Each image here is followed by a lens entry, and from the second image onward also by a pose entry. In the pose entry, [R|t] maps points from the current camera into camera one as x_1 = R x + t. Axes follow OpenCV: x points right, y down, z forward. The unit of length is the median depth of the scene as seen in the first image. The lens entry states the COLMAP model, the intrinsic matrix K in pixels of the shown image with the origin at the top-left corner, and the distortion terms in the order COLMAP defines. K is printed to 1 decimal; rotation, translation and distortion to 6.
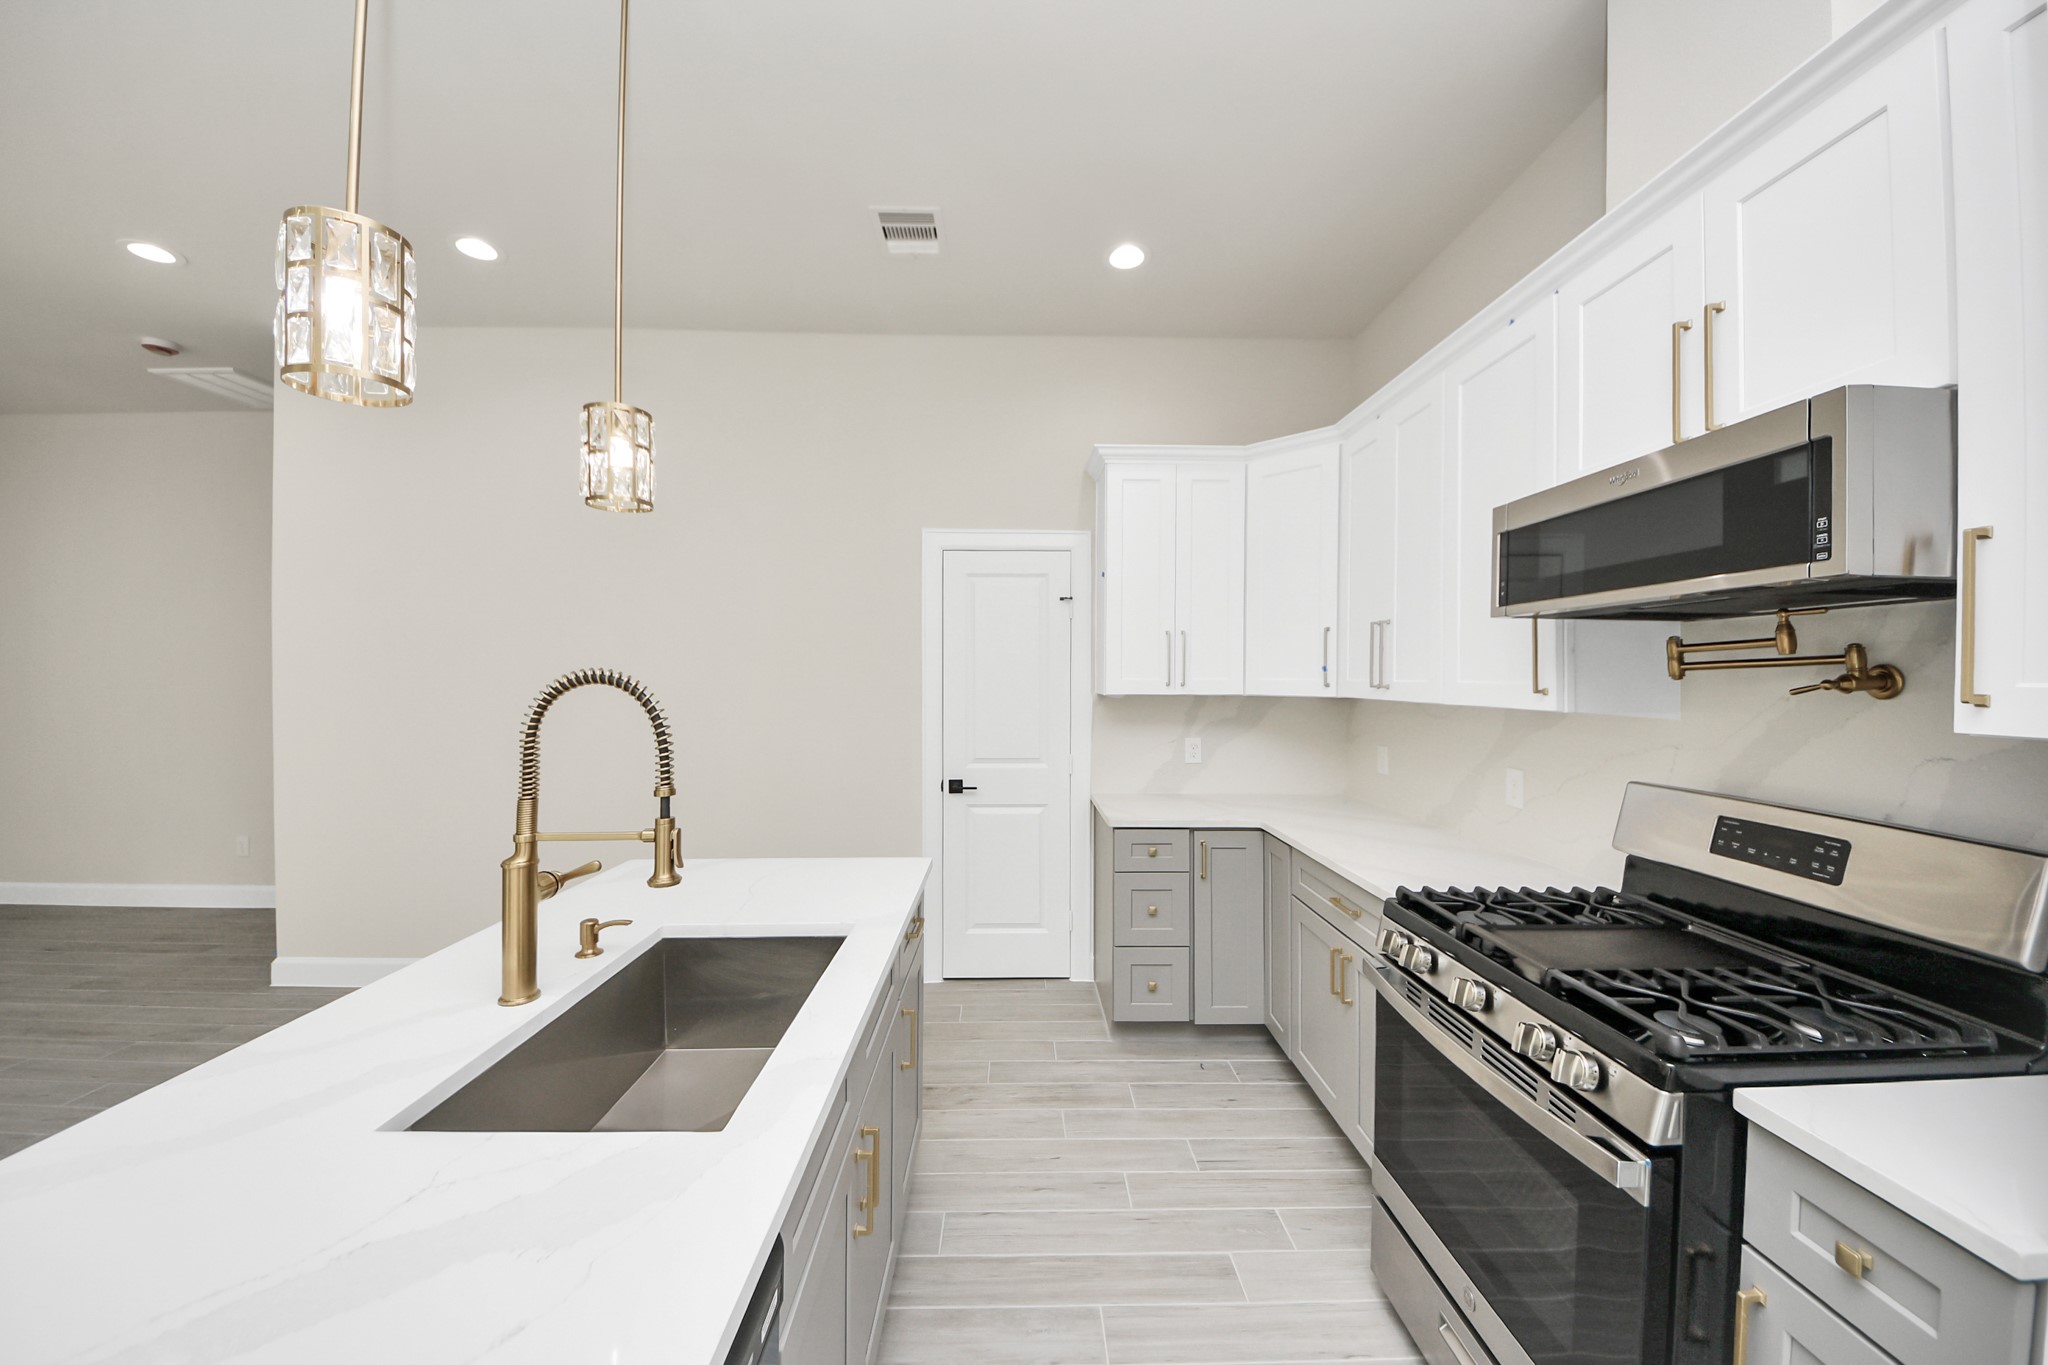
lens RADIAL K [[749.4, 0, 1019.7], [0, 749.4, 683.6], [0, 0, 1]] dist [-0.008625, -0.000045]
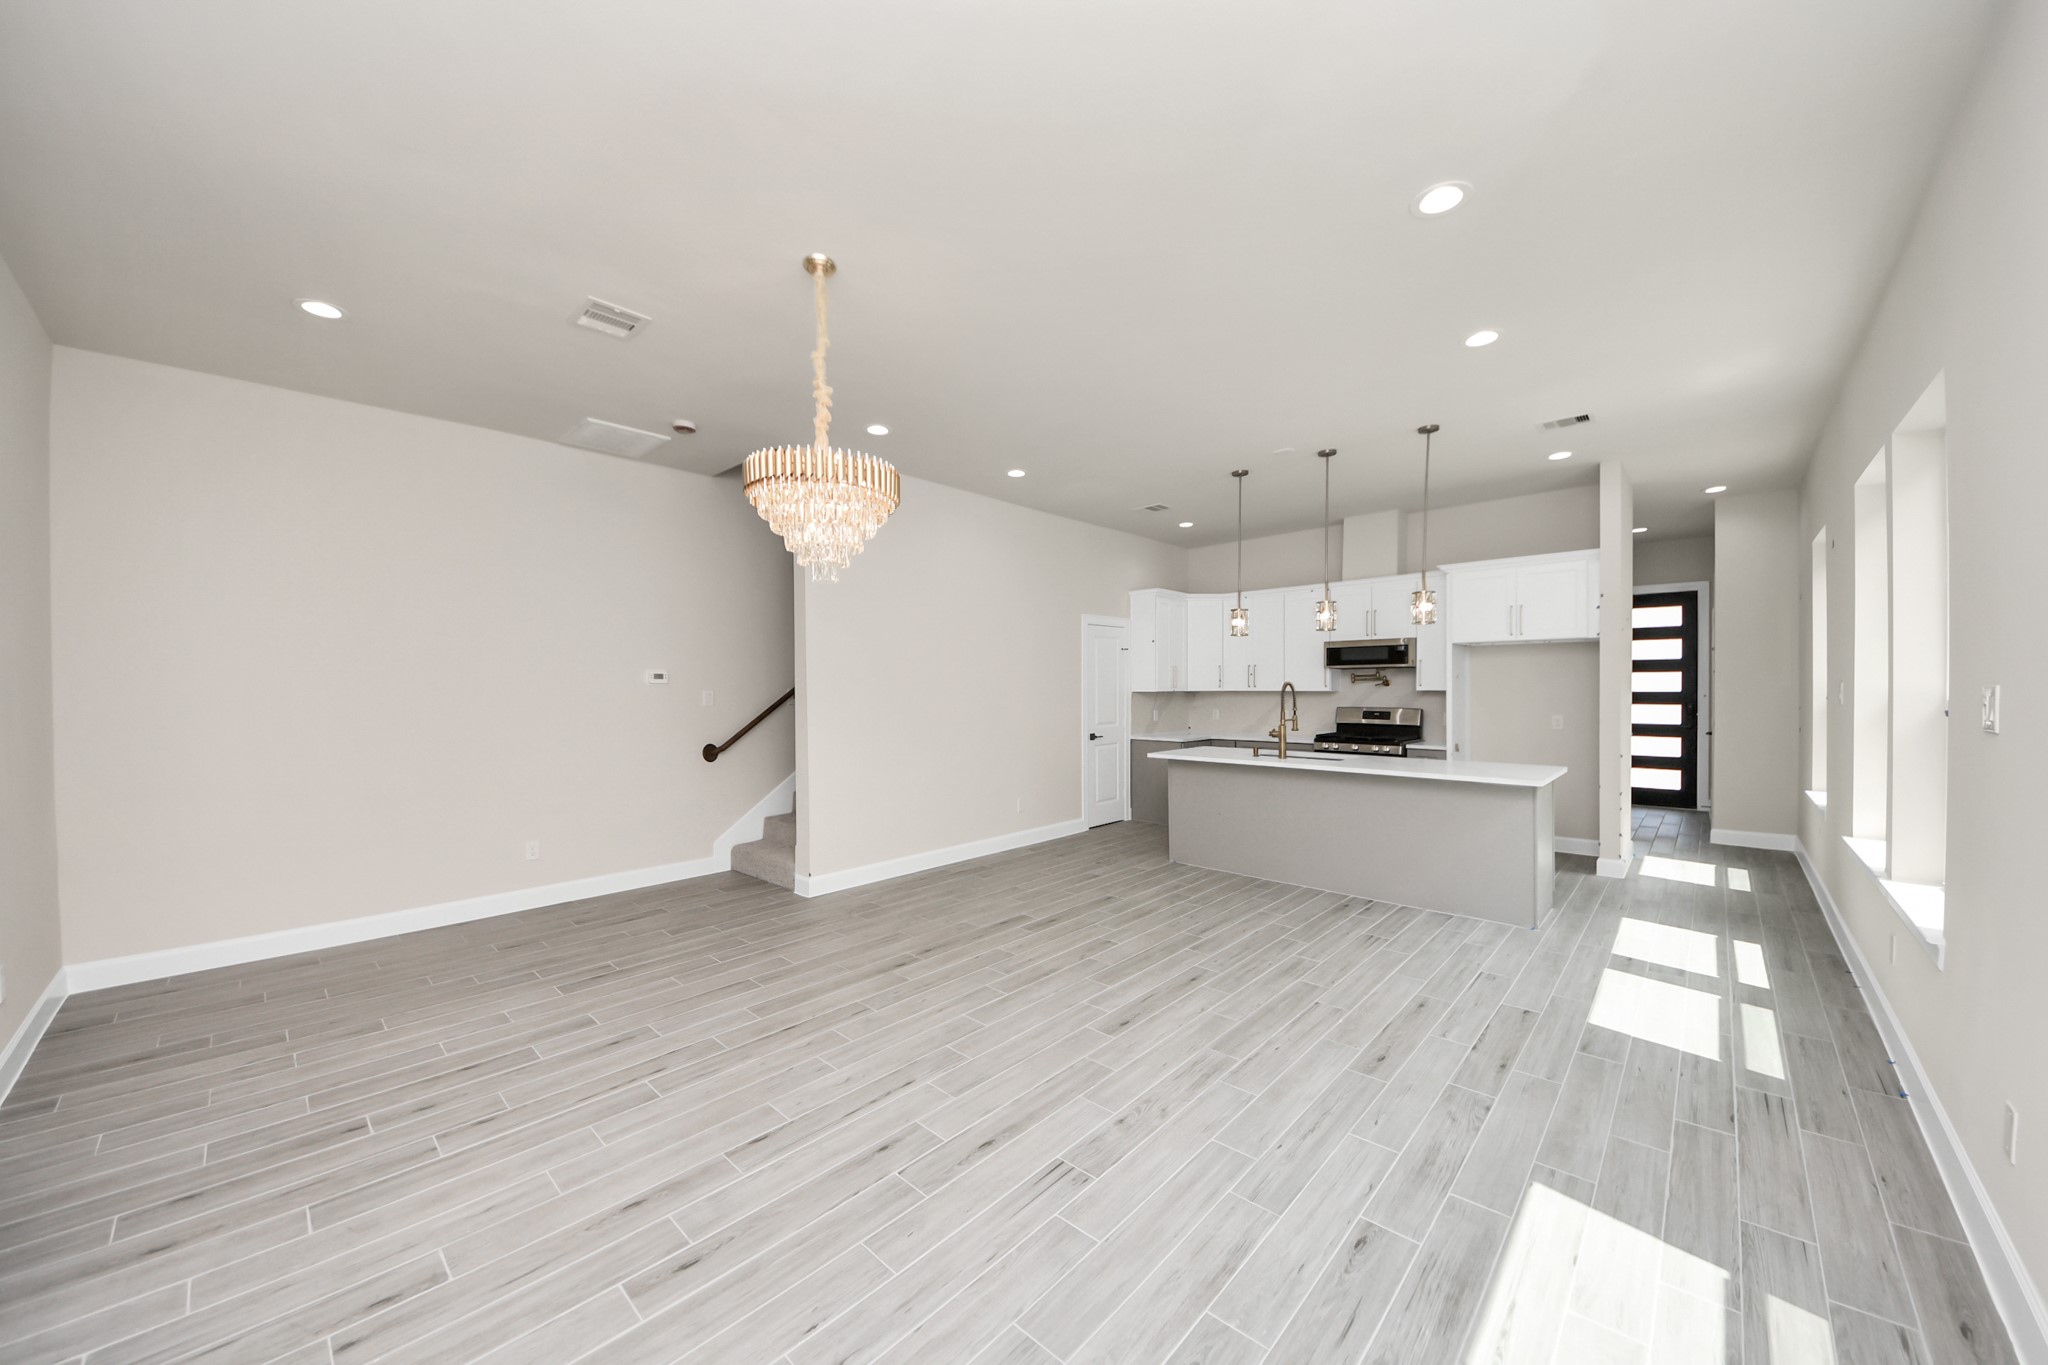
lens RADIAL K [[749.4, 0, 1019.7], [0, 749.4, 683.6], [0, 0, 1]] dist [-0.008625, -0.000045]
pose [[0.685092, -0.001293, 0.728456, -2.154633], [0.014641, 0.999821, -0.011996, 0.012992], [-0.728310, 0.018884, 0.684988, -0.369092]]
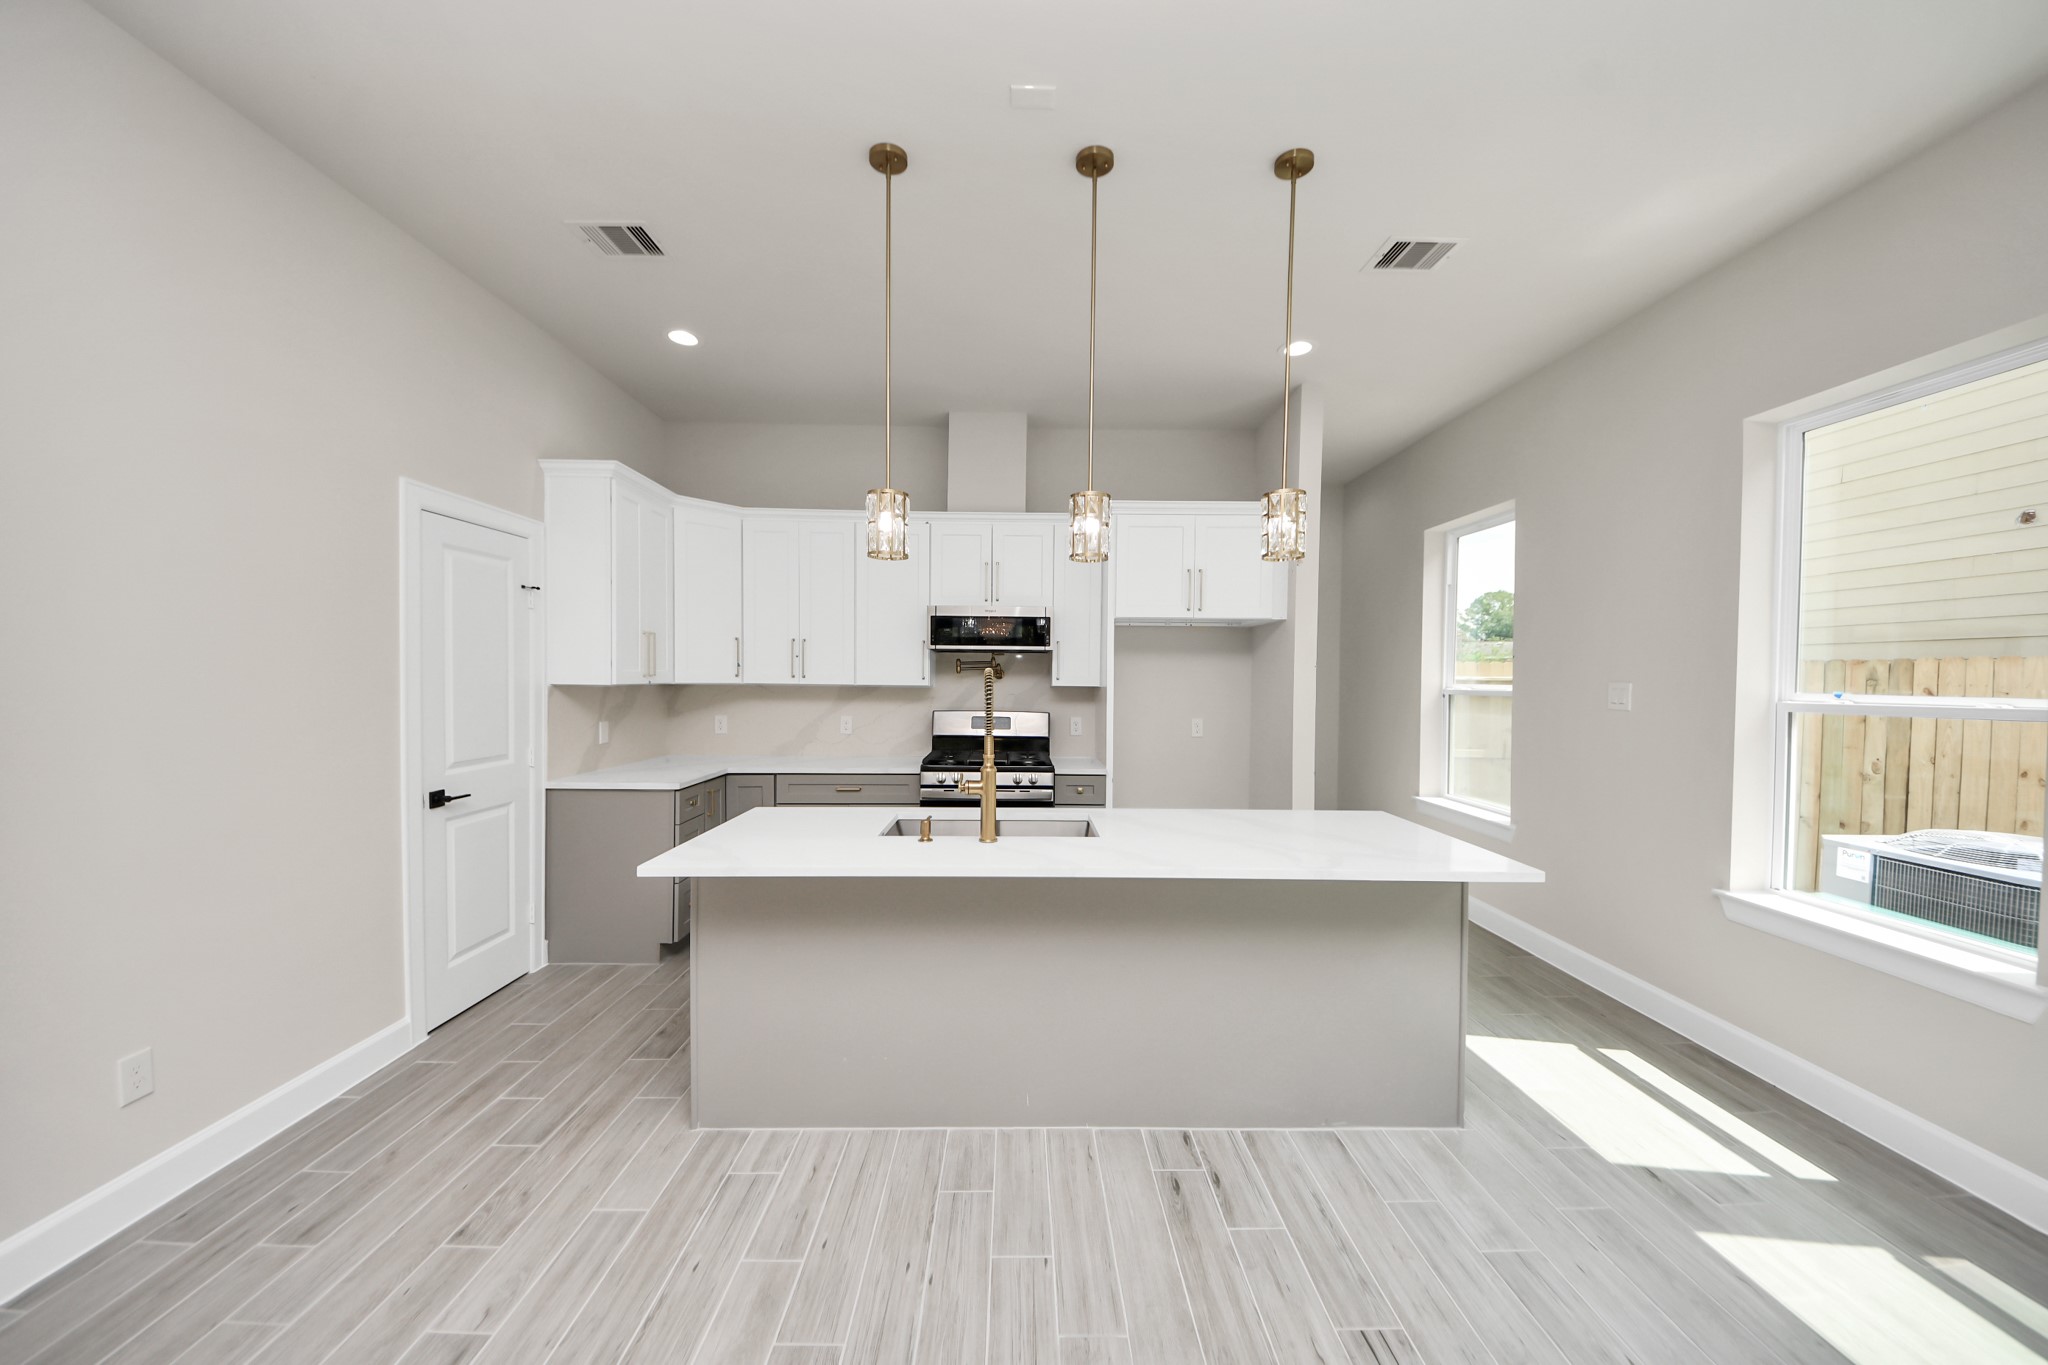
lens RADIAL K [[710.1, 0, 1021.5], [0, 710.1, 694.5], [0, 0, 1]] dist [-0.008561, -0.000119]
pose [[-0.026181, -0.028702, 0.999245, -1.073787], [-0.000313, 0.999588, 0.028703, -0.001899], [-0.999657, 0.000439, -0.026180, 0.453640]]
